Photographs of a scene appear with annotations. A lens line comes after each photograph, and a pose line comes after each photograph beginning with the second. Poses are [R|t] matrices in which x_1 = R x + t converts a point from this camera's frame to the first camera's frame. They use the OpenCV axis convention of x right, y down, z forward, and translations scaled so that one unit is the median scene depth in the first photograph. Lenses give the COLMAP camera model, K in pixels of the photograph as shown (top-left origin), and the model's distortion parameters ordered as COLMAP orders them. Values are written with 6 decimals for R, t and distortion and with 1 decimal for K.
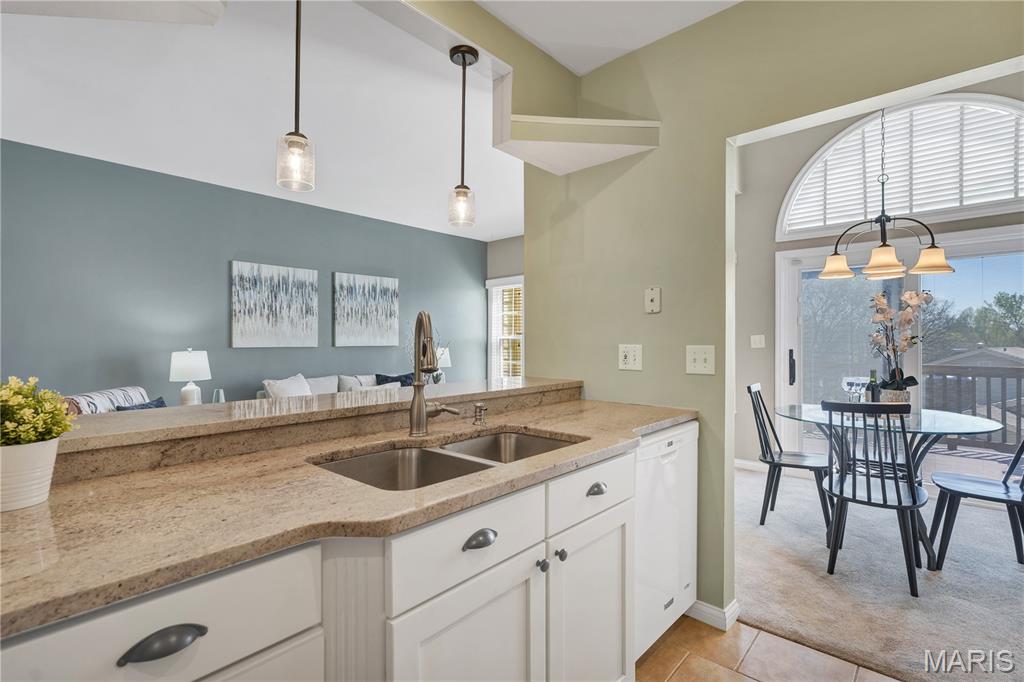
lens RADIAL K [[477.9, 0, 517.8], [0, 477.9, 342.9], [0, 0, 1]] dist [-0.001228, 0.000642]
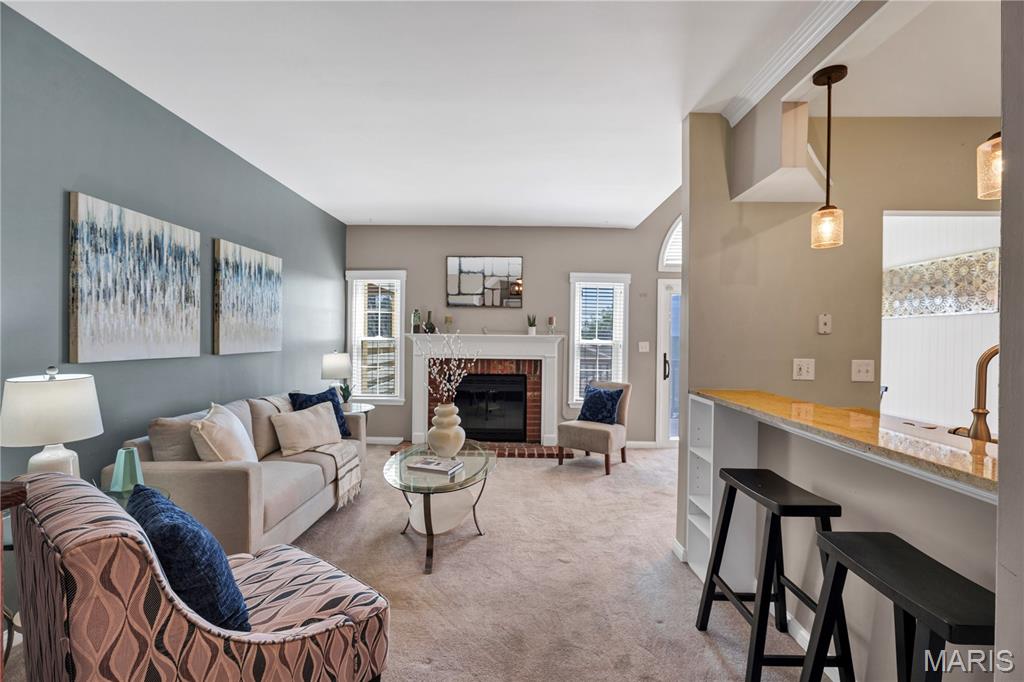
lens RADIAL K [[439.2, 0, 516.2], [0, 439.2, 345.5], [0, 0, 1]] dist [-0.014260, -0.000831]
pose [[0.750036, -0.002342, 0.661393, -0.495122], [-0.010438, 0.999827, 0.015377, -0.019045], [-0.661314, -0.018437, 0.749882, 0.310822]]
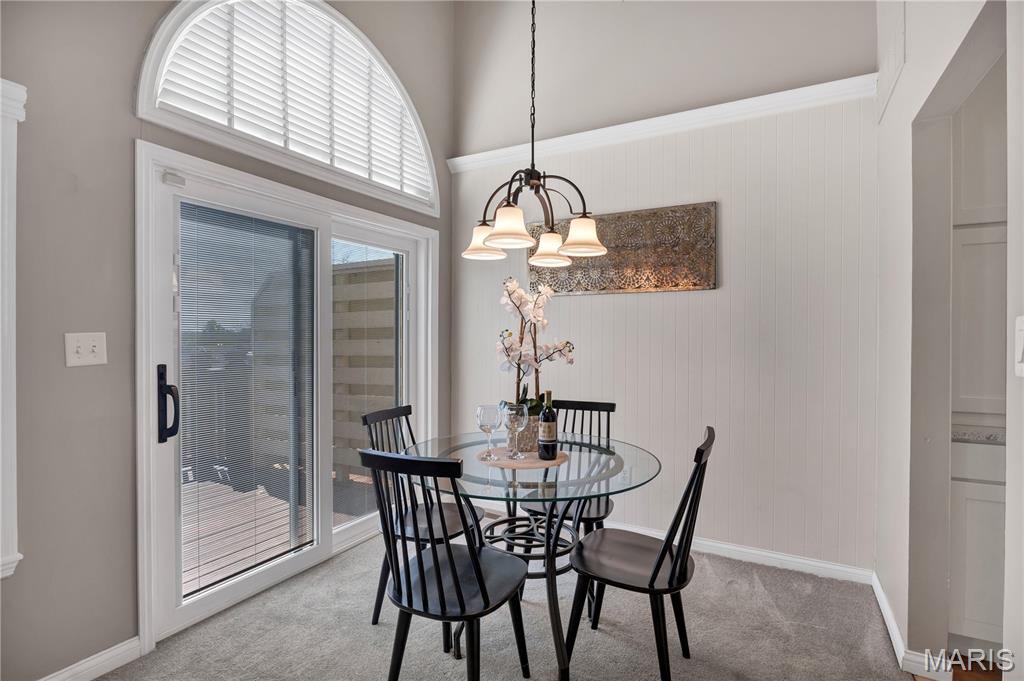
lens RADIAL K [[490.6, 0, 514.6], [0, 490.6, 340.3], [0, 0, 1]] dist [-0.006371, -0.000643]
pose [[-0.219351, -0.006965, 0.975621, 0.034799], [-0.002743, 0.999975, 0.006522, -0.011784], [-0.975642, -0.001245, -0.219365, 0.683959]]
